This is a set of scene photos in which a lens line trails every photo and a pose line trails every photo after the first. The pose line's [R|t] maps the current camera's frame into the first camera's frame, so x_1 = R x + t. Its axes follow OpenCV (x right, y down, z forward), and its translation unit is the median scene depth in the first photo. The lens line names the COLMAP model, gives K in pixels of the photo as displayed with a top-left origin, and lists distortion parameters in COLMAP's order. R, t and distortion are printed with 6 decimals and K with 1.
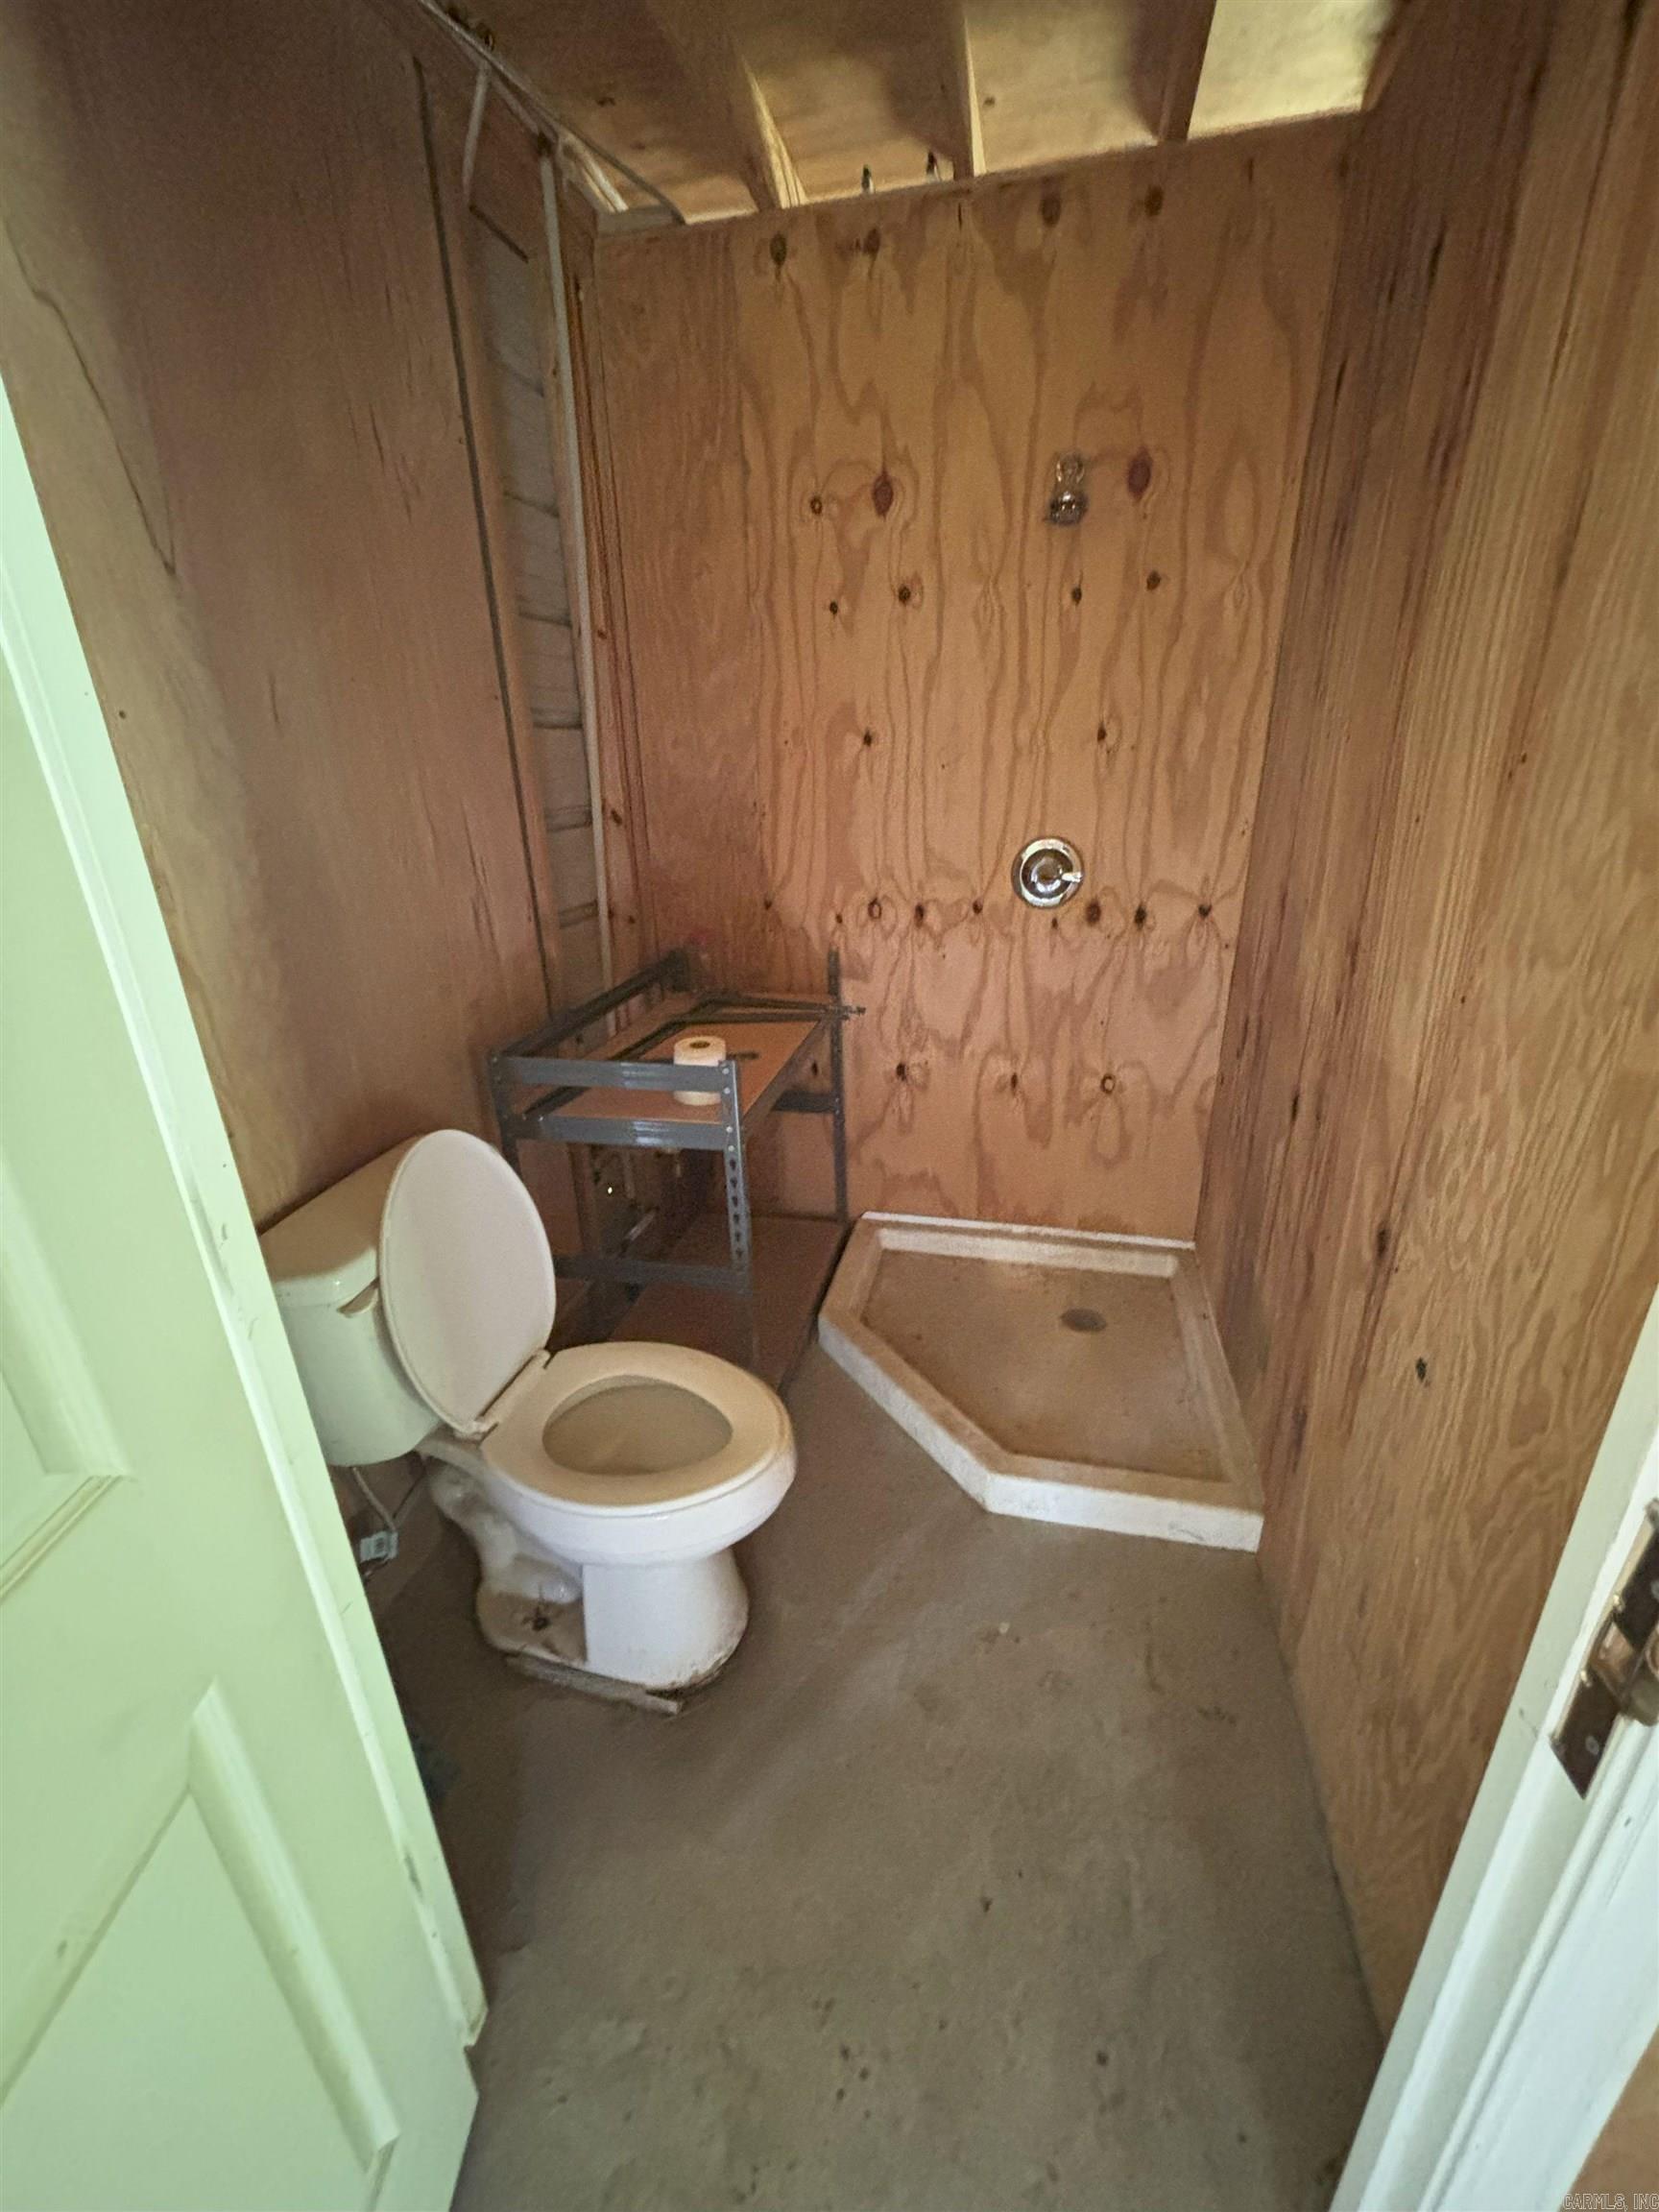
lens RADIAL K [[894.8, 0, 832.4], [0, 894.8, 1096.5], [0, 0, 1]] dist [0.000980, 0.000670]
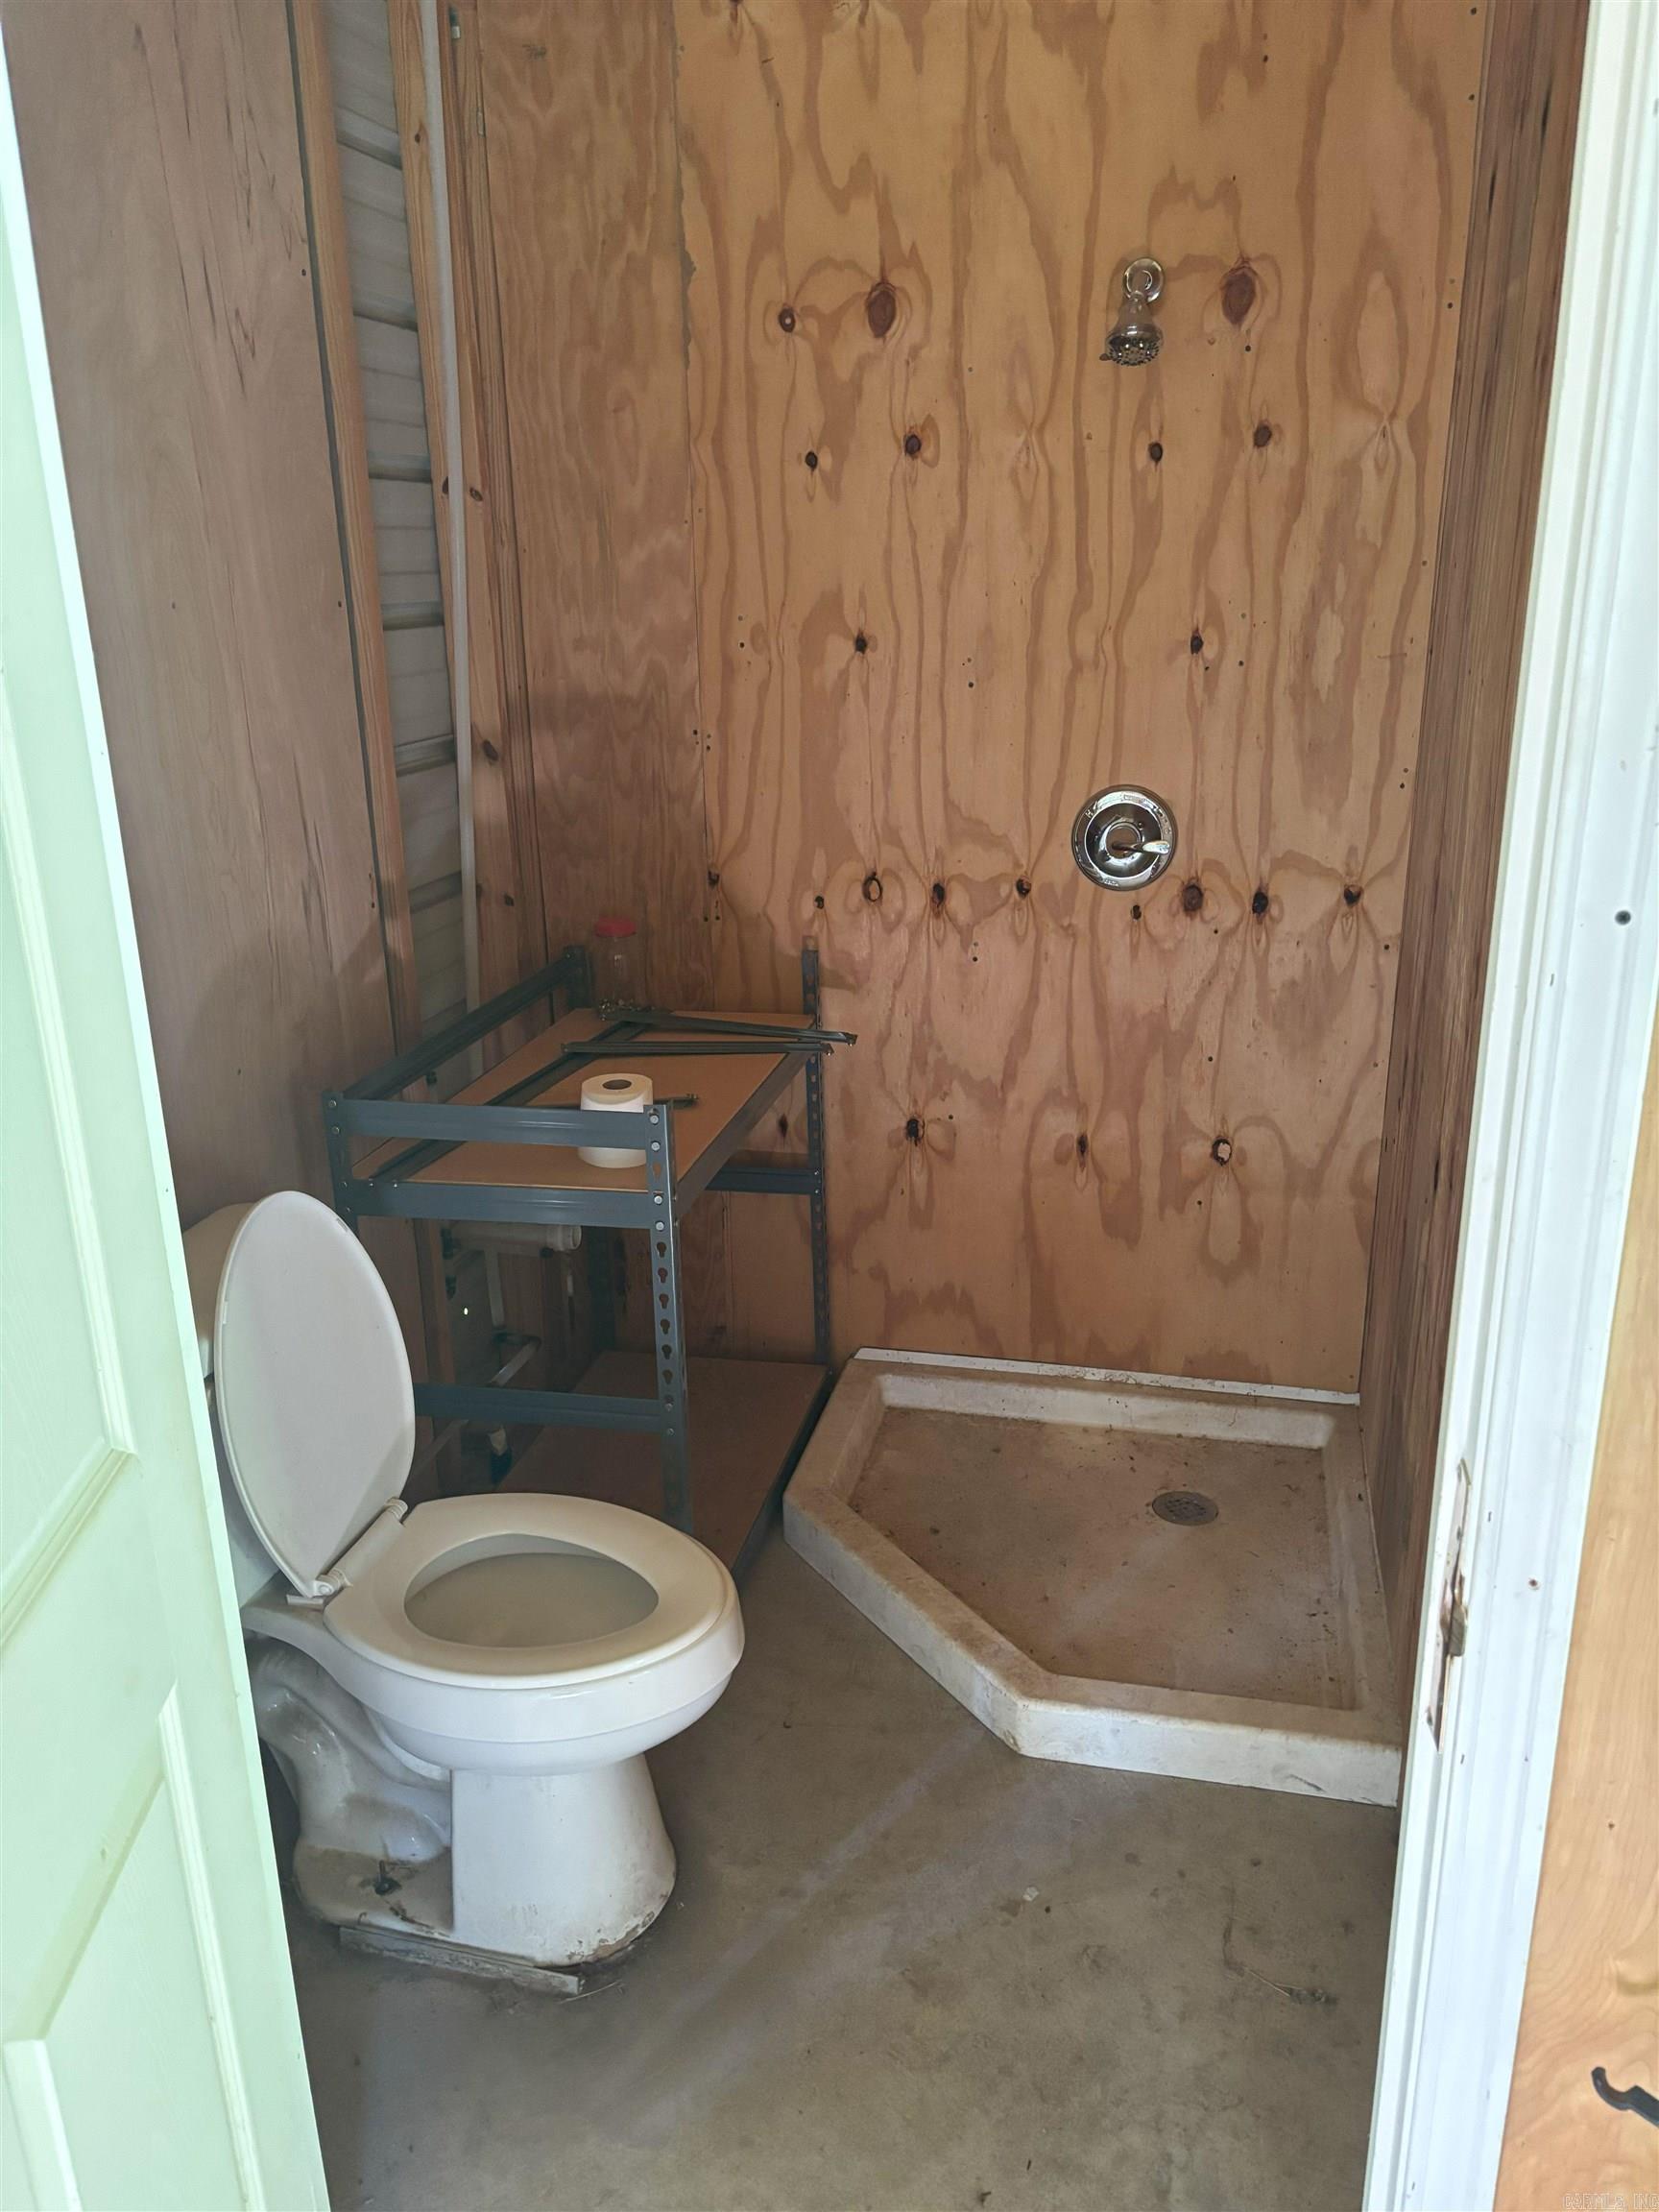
lens RADIAL K [[1675.7, 0, 829.5], [0, 1675.7, 1106.0], [0, 0, 1]] dist [0.036354, -0.012902]
pose [[0.999981, 0.005819, -0.001812, 0.021093], [-0.005908, 0.998535, -0.053784, 0.024994], [0.001496, 0.053794, 0.998551, -0.284683]]
